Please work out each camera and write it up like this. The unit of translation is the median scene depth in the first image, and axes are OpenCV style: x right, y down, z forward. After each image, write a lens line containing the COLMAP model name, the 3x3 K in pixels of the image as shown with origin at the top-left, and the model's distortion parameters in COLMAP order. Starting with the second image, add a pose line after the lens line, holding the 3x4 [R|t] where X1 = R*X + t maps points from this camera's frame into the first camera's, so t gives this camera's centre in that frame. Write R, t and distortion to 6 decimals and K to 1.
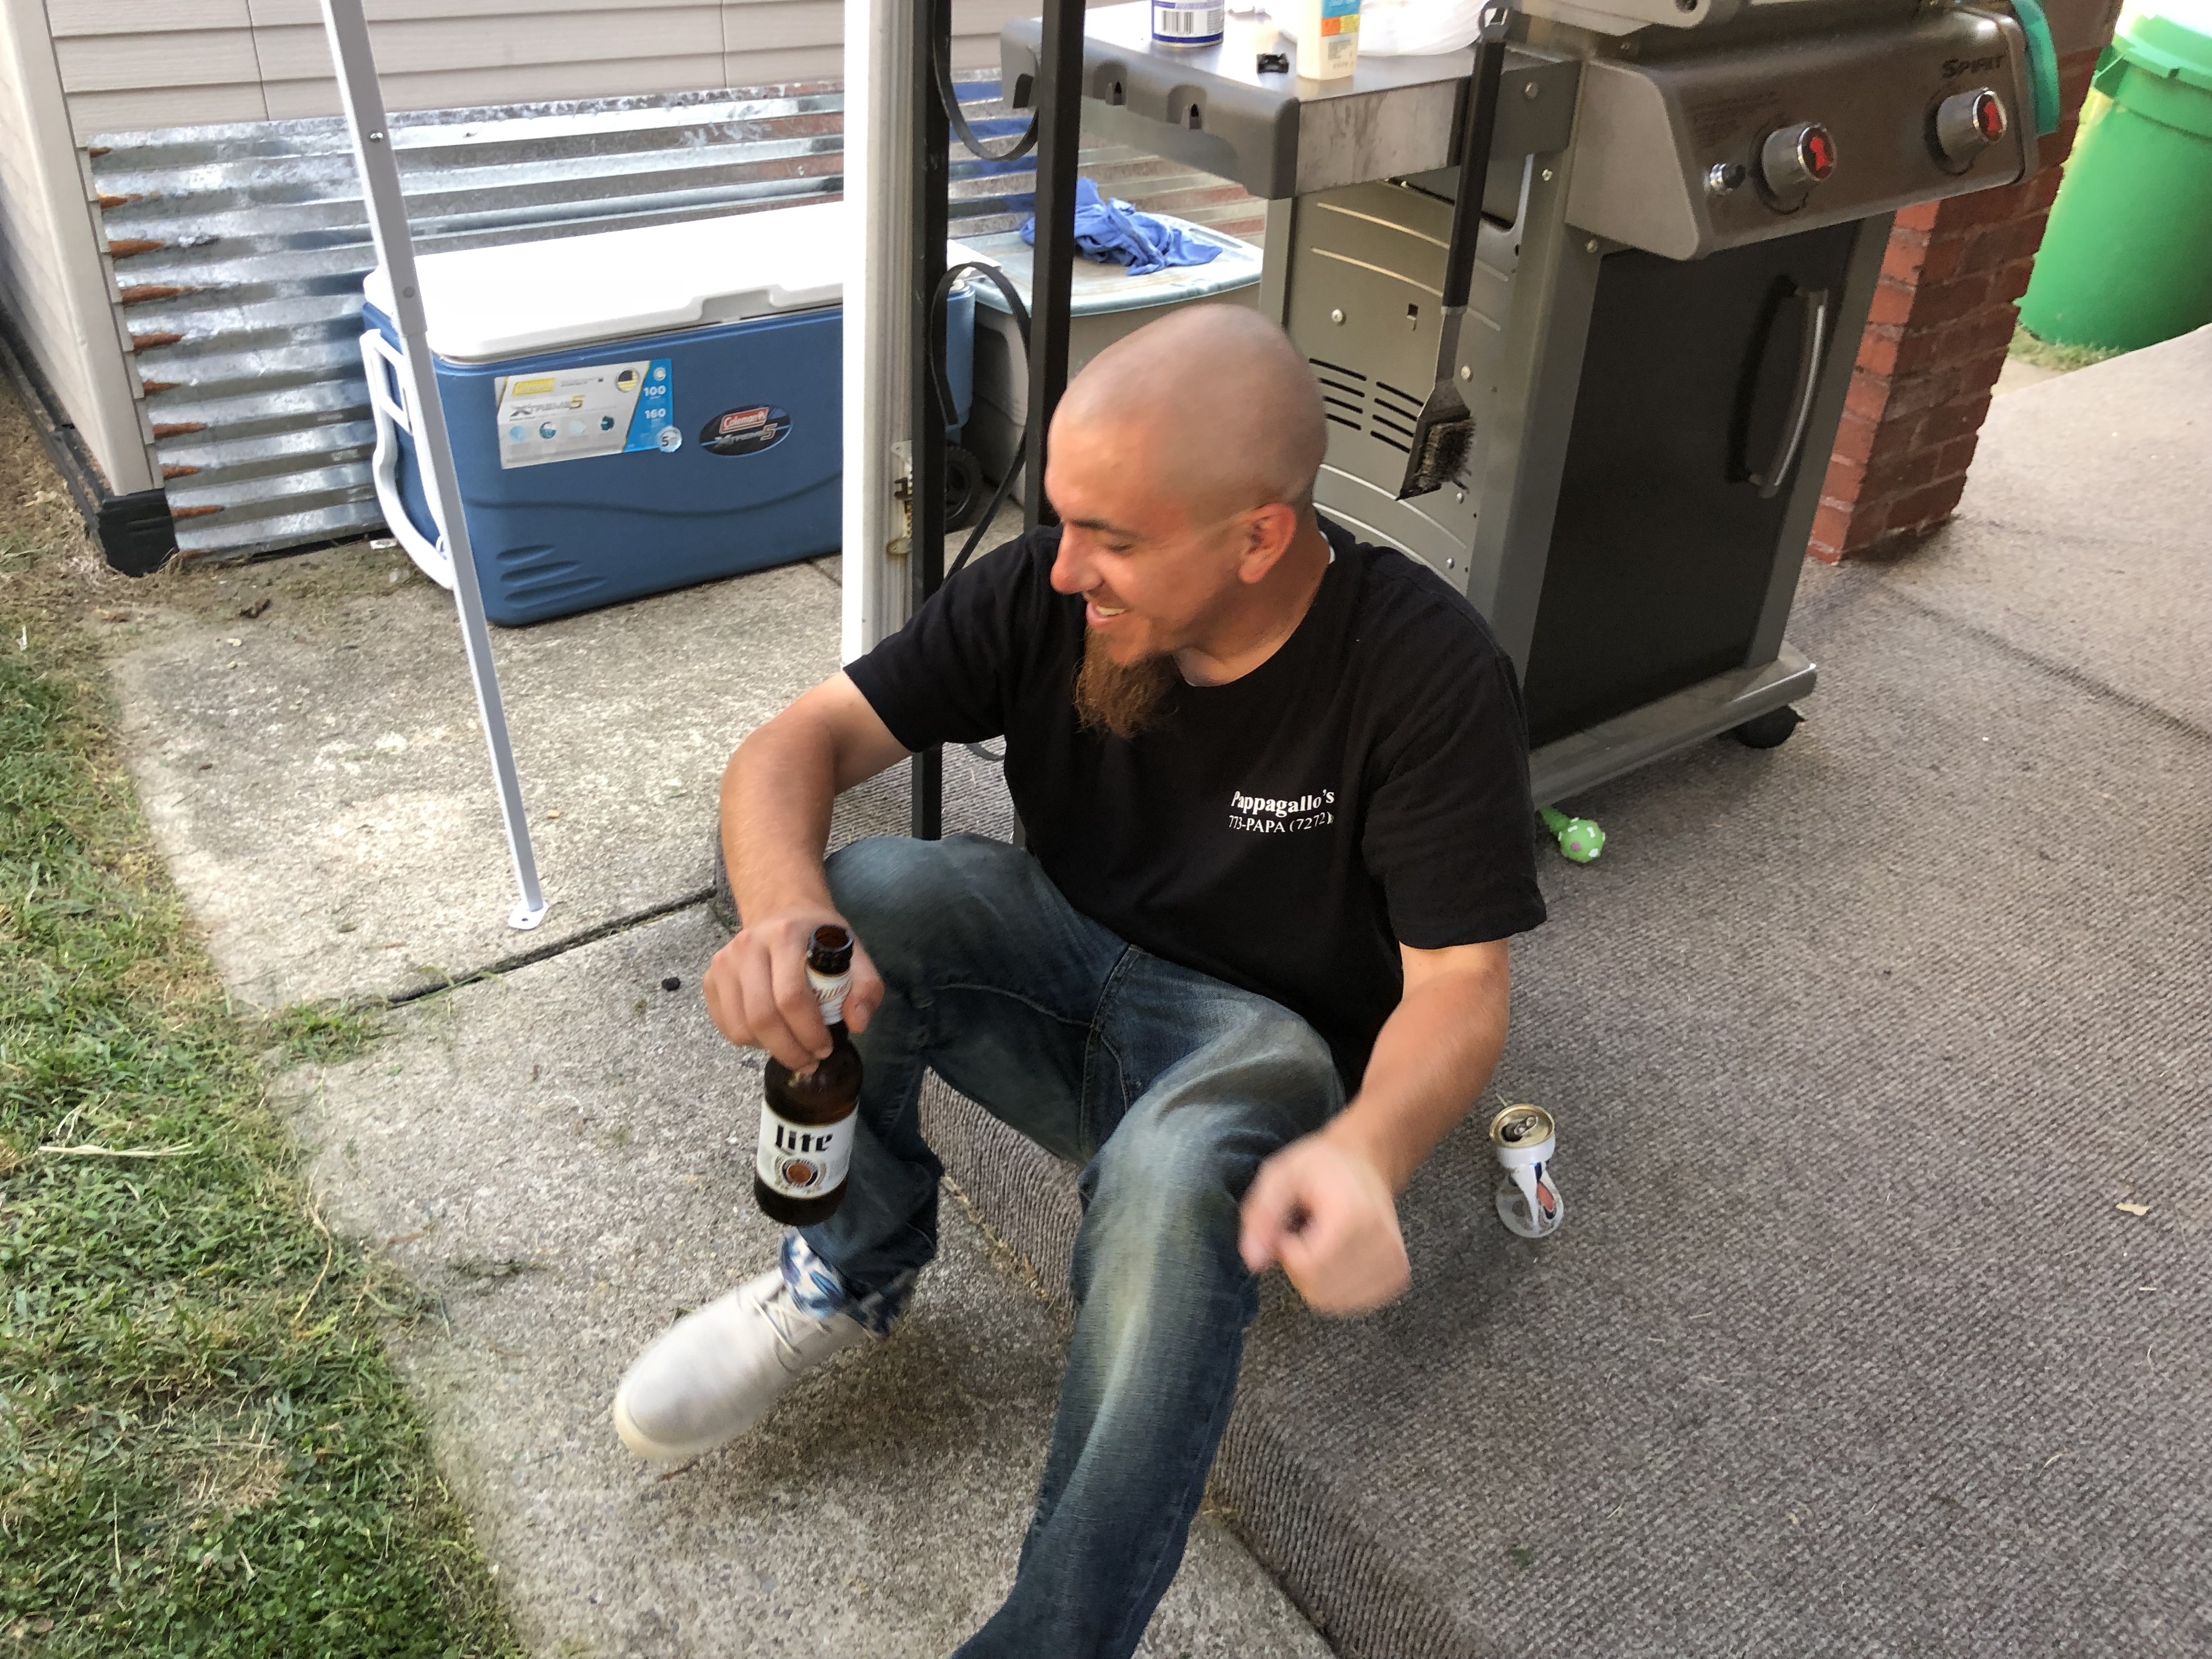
lens RADIAL K [[1826.1, 0, 1117.2], [0, 1826.1, 789.2], [0, 0, 1]] dist [0.007790, 0.012399]
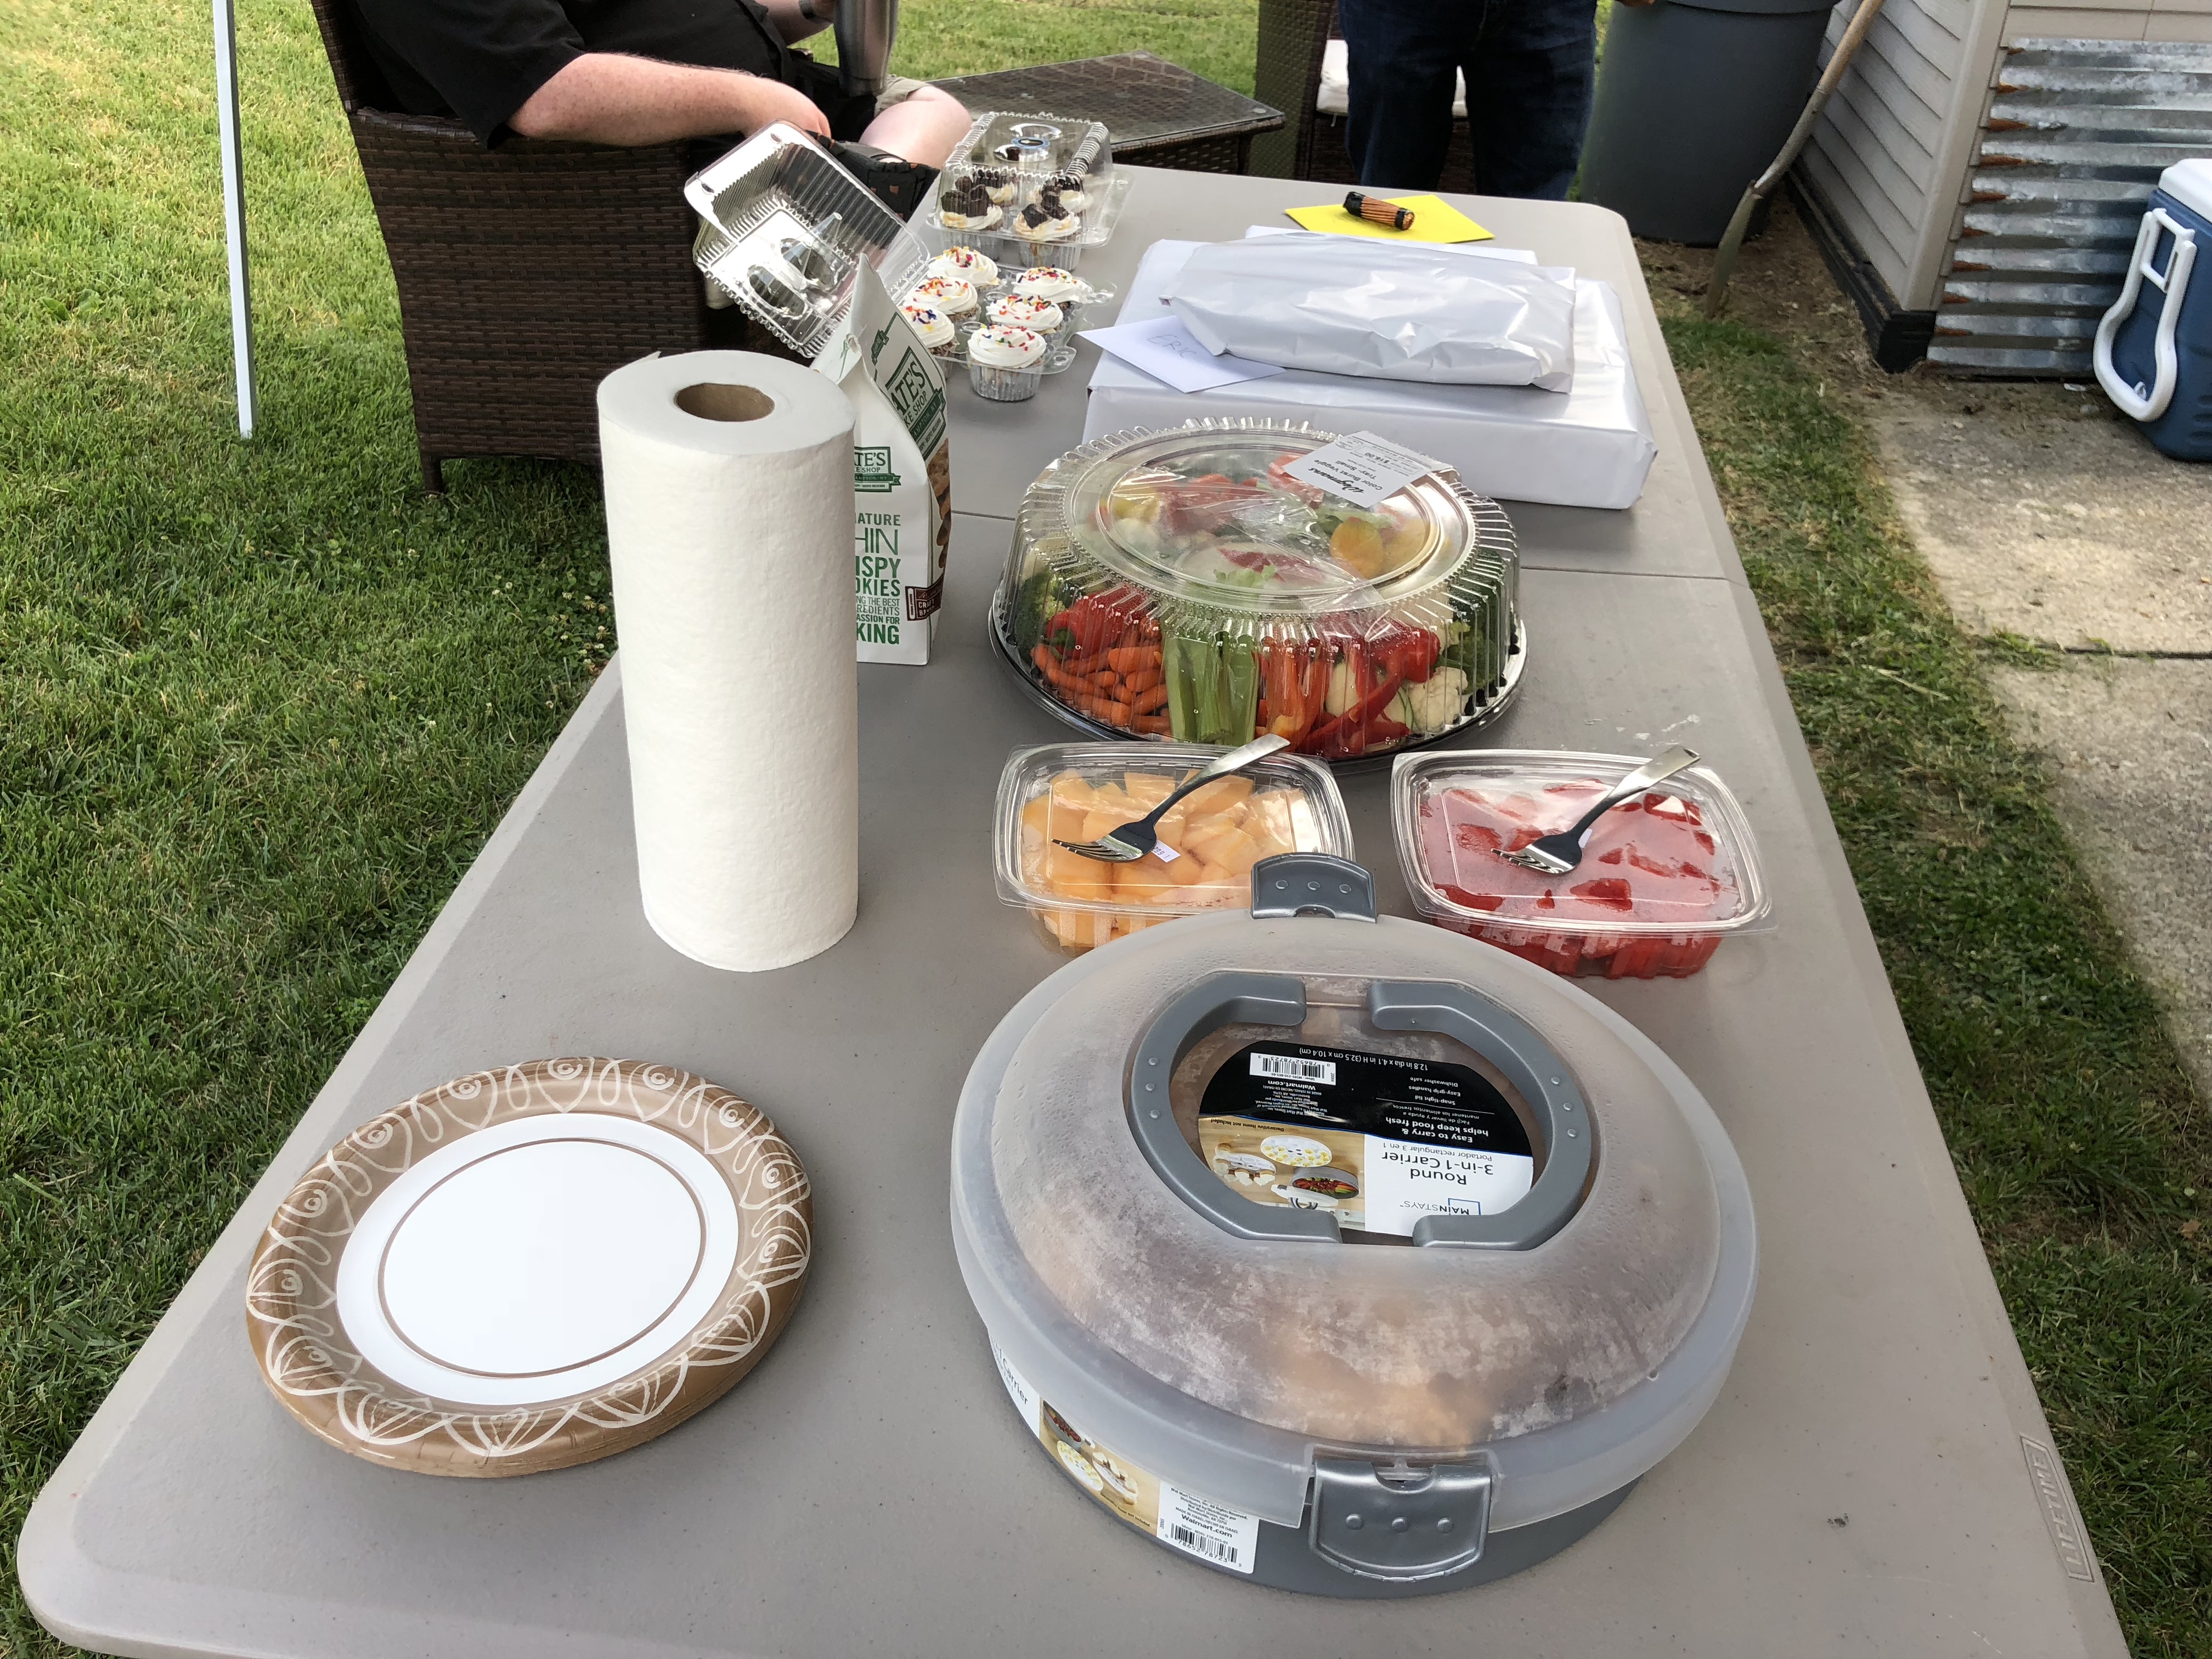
lens RADIAL K [[1748.7, 0, 1134.7], [0, 1748.7, 818.8], [0, 0, 1]] dist [0.045785, -0.058801]
pose [[0.720046, 0.332467, -0.609097, -0.034599], [-0.317588, 0.938319, 0.136731, 0.215045], [0.616986, 0.094990, 0.781221, -0.372828]]
